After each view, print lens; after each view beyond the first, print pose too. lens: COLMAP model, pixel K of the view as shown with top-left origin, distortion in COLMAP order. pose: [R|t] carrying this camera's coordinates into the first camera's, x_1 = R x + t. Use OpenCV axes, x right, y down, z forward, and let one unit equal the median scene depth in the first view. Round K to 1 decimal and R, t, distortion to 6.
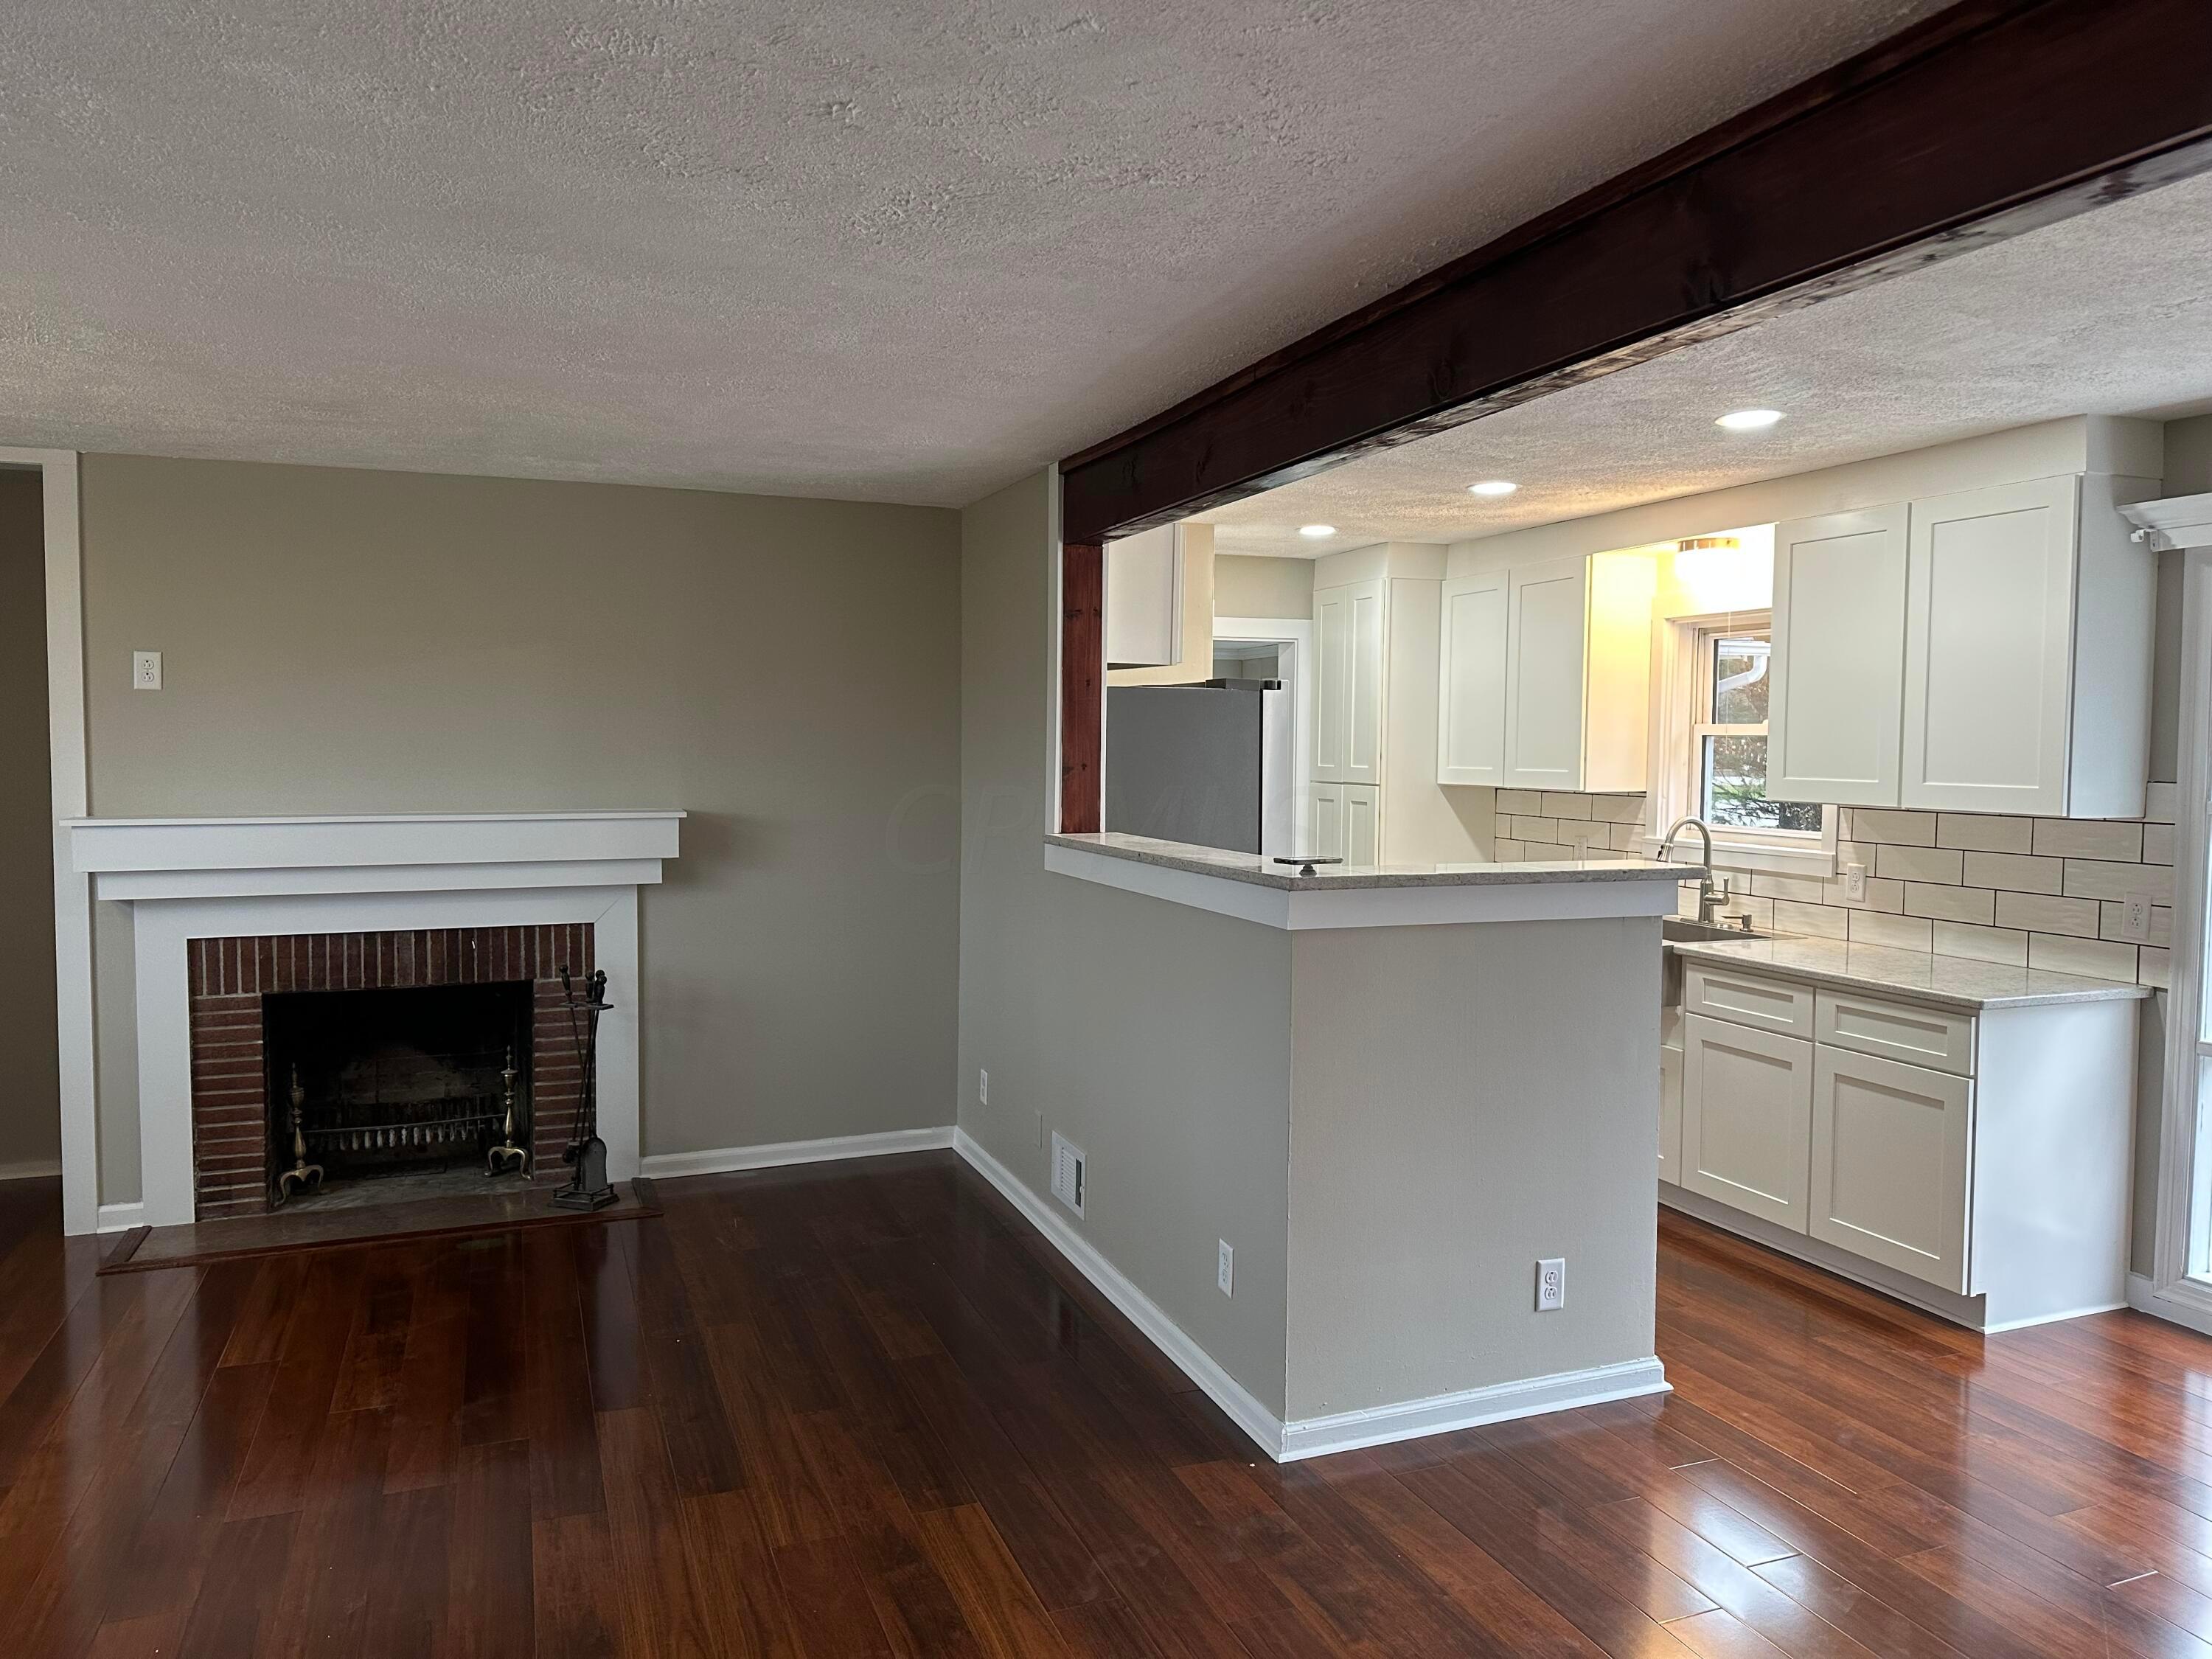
lens RADIAL K [[1549.2, 0, 1110.2], [0, 1549.2, 813.8], [0, 0, 1]] dist [0.071402, -0.088591]
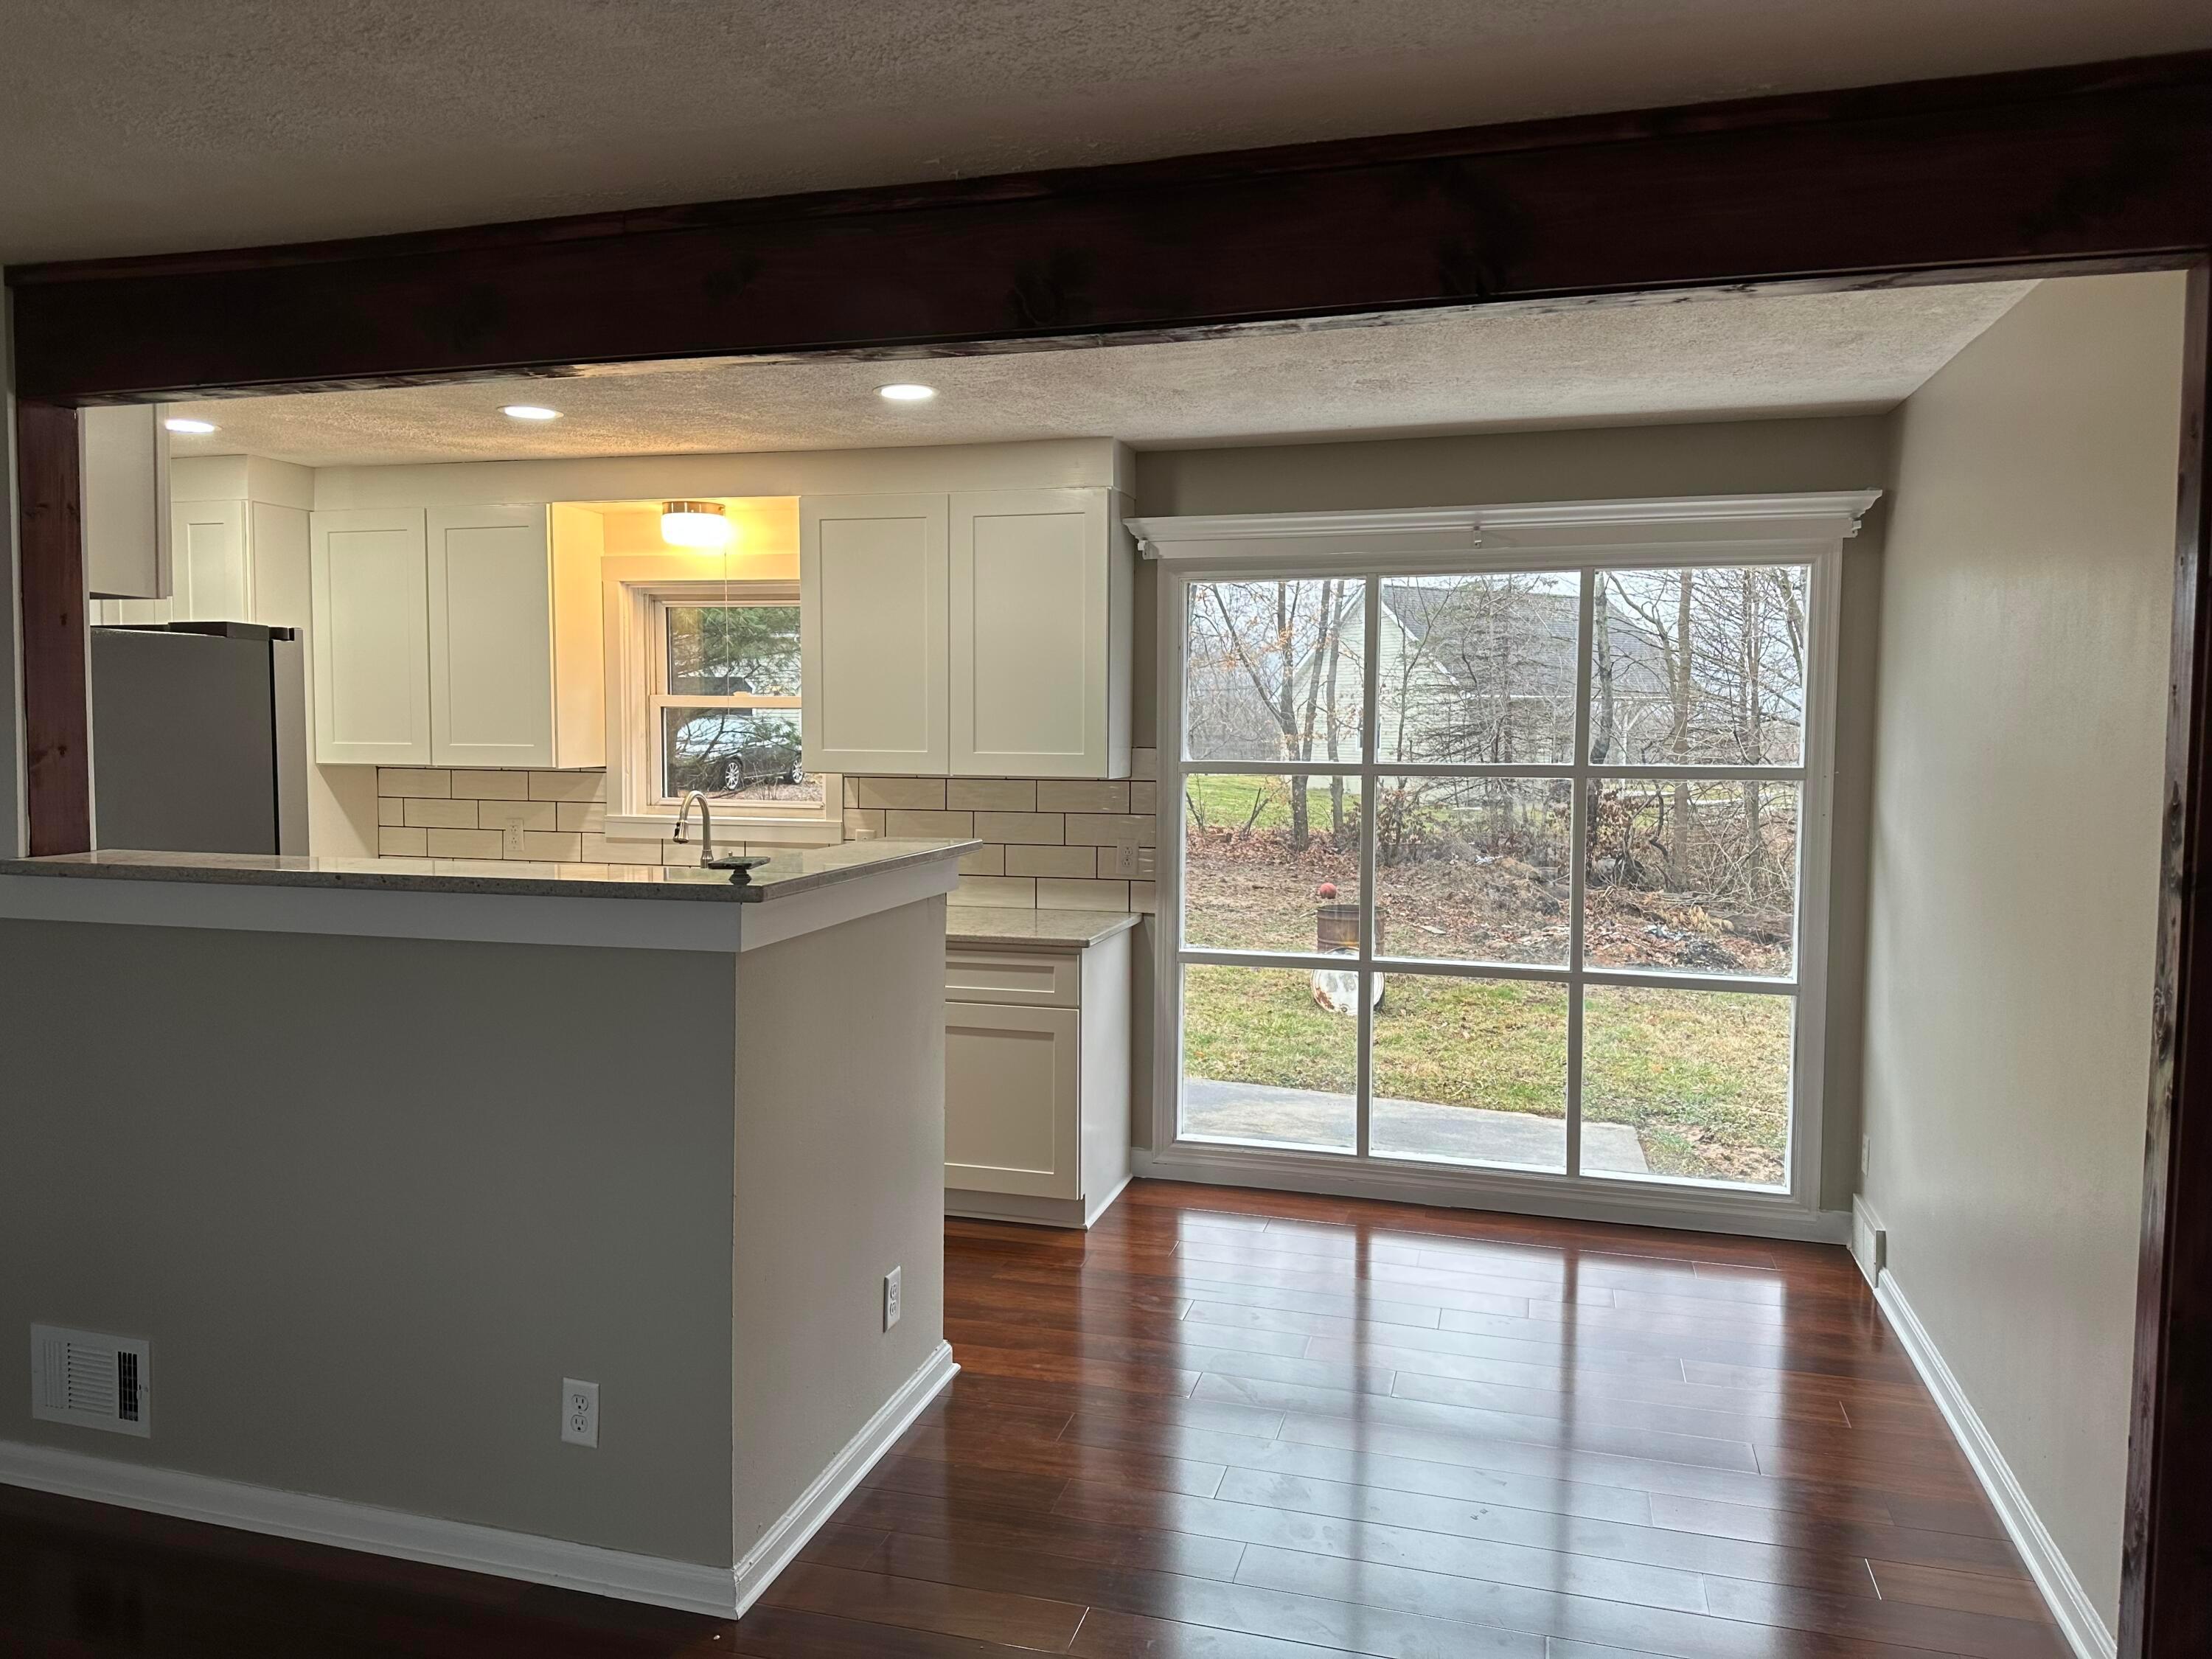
lens RADIAL K [[1529.2, 0, 1114.9], [0, 1529.2, 808.0], [0, 0, 1]] dist [0.088441, -0.142795]
pose [[0.593010, -0.049175, 0.803692, -0.260940], [0.036529, 0.998749, 0.034157, -0.011876], [-0.804366, 0.009103, 0.594064, 0.253509]]
